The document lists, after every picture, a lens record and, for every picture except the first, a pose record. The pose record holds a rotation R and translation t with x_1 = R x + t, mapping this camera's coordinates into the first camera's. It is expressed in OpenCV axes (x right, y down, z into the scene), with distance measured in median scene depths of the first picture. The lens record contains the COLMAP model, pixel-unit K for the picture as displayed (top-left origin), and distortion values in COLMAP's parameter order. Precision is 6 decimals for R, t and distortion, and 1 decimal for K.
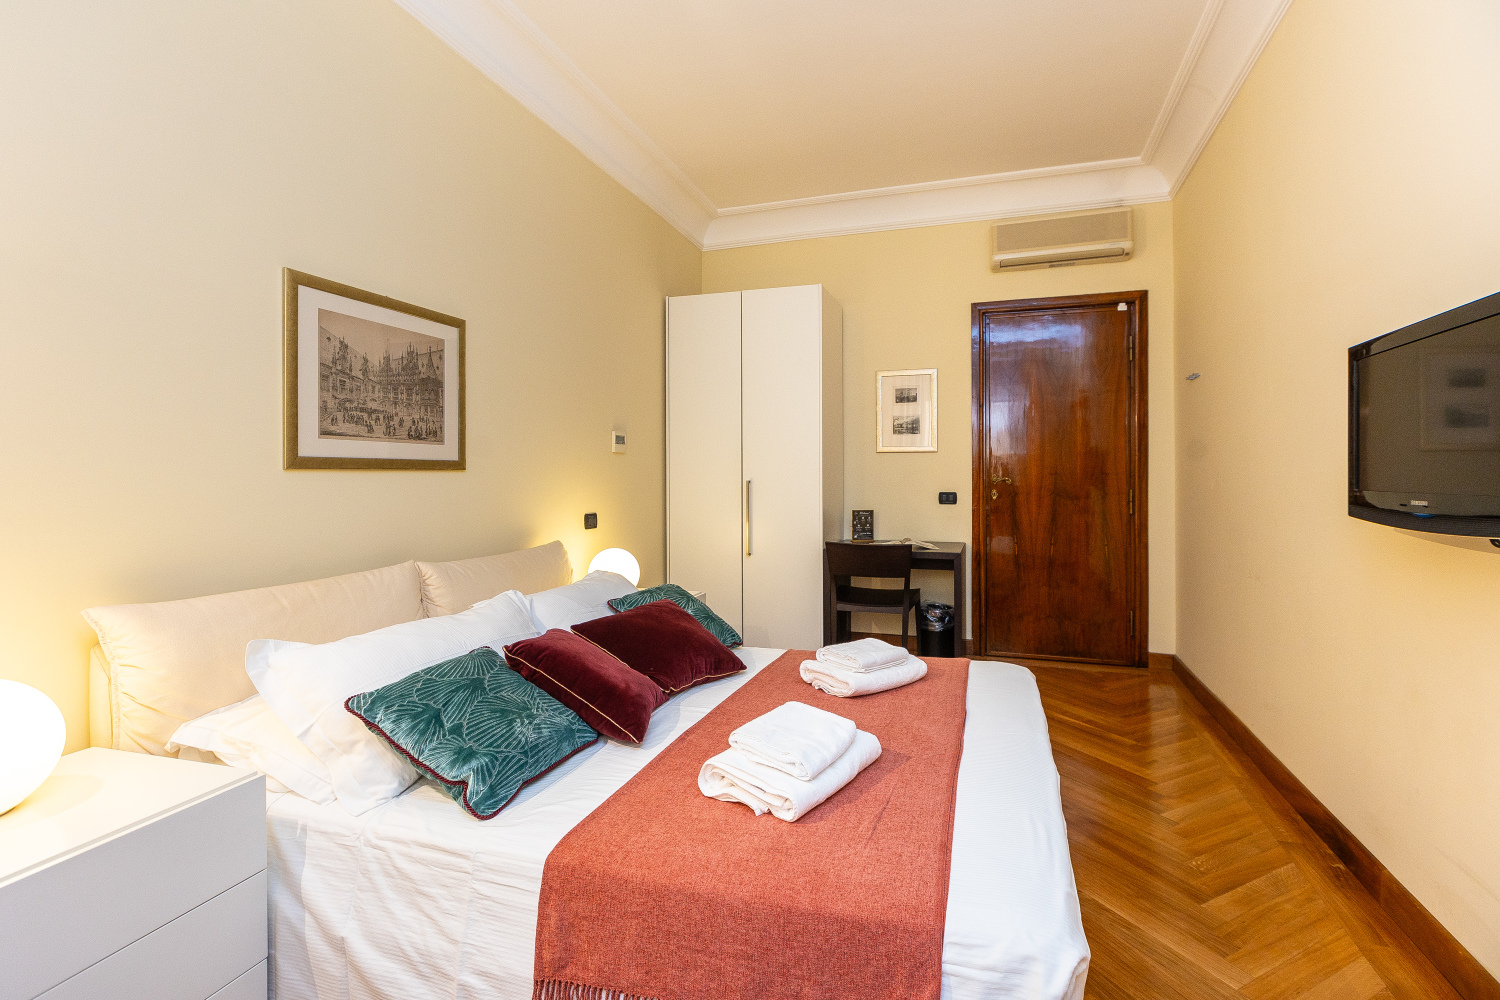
lens RADIAL K [[677.0, 0, 752.8], [0, 677.0, 474.9], [0, 0, 1]] dist [0.001431, 0.000197]
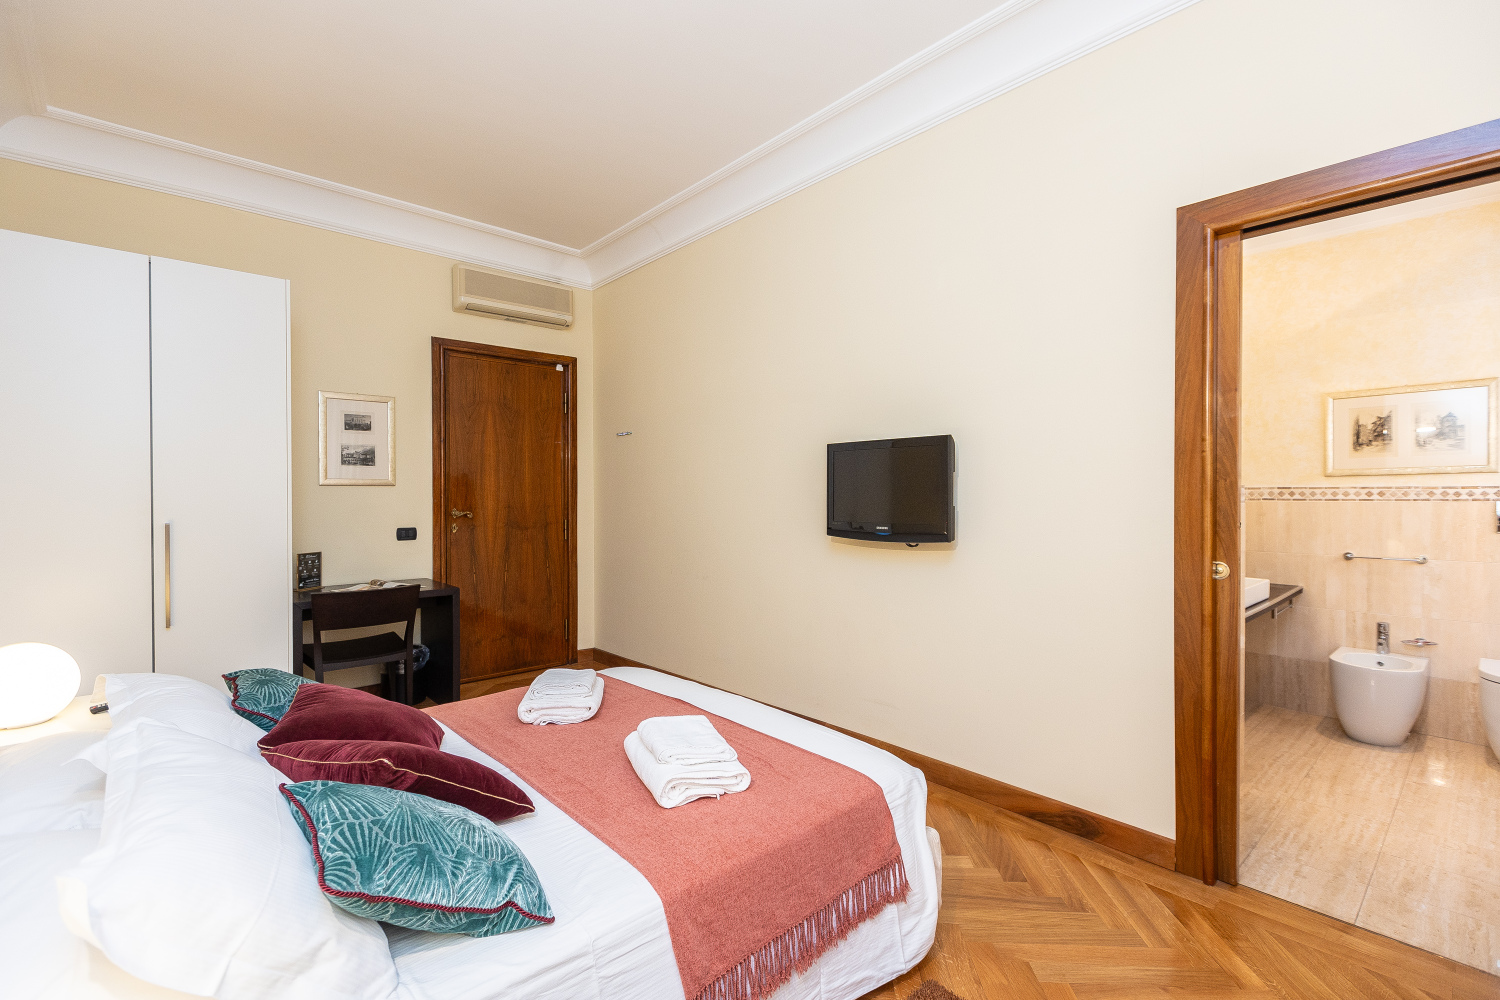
lens RADIAL K [[677.0, 0, 753.3], [0, 677.0, 507.8], [0, 0, 1]] dist [0.001431, 0.000197]
pose [[0.500863, -0.015272, 0.865392, -0.320595], [0.003621, 0.999873, 0.015549, -0.017224], [-0.865519, -0.004655, 0.500855, 0.098898]]
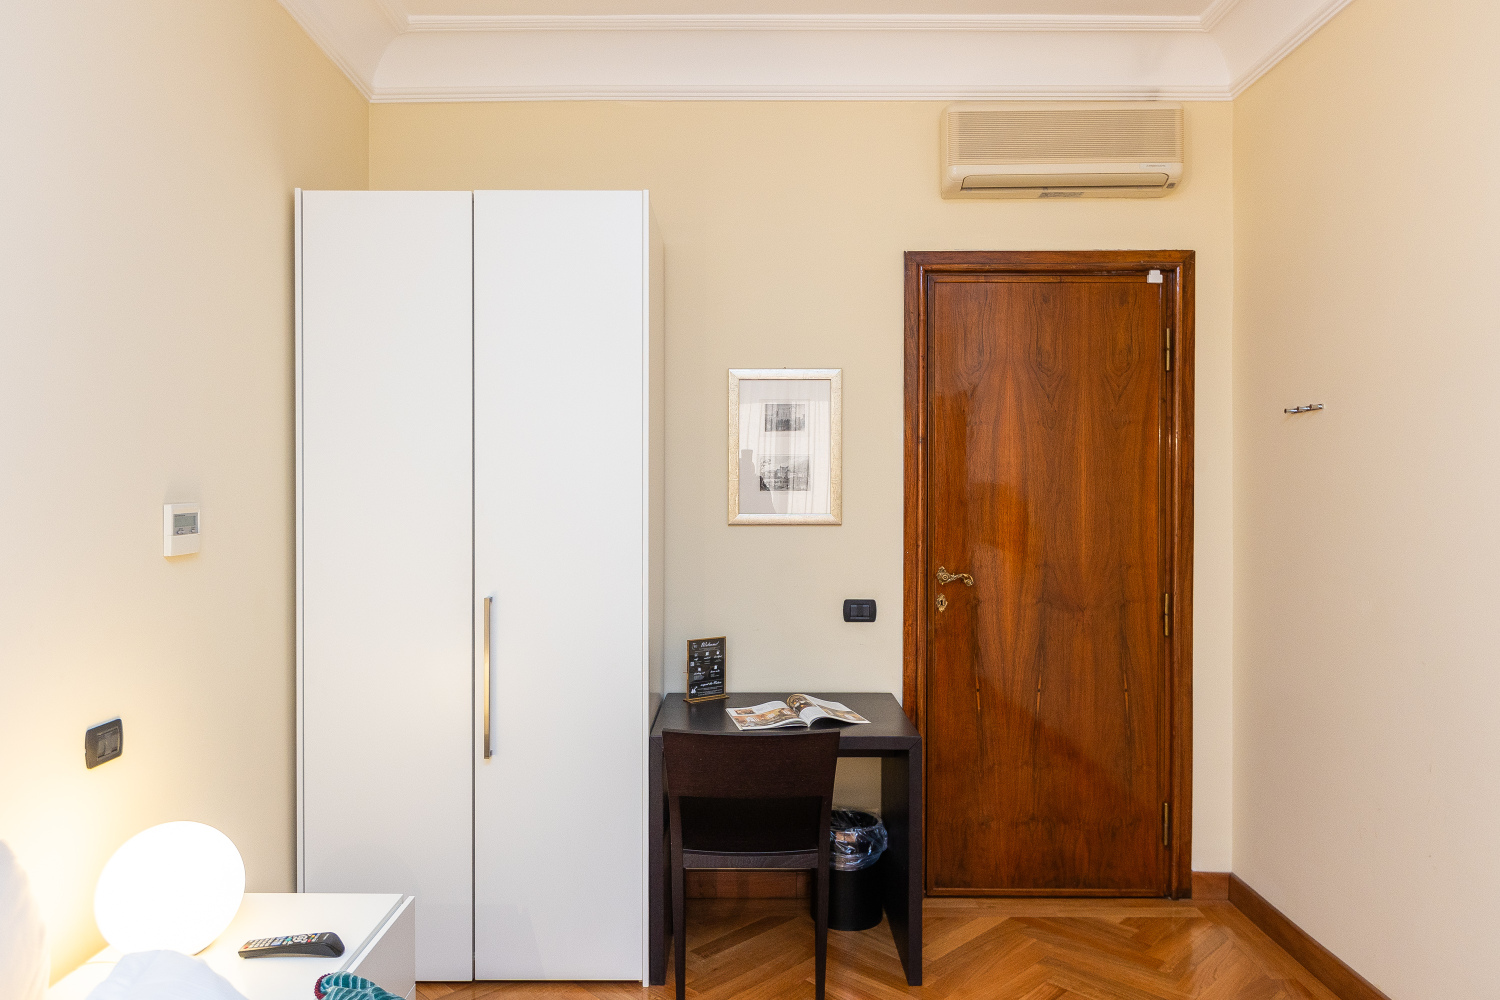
lens RADIAL K [[1023.1, 0, 724.7], [0, 1023.1, 494.1], [0, 0, 1]] dist [0.000941, 0.002801]
pose [[0.953172, -0.000595, 0.302428, -0.064770], [0.000002, 0.999998, 0.001961, -0.064556], [-0.302428, -0.001869, 0.953170, 0.278073]]
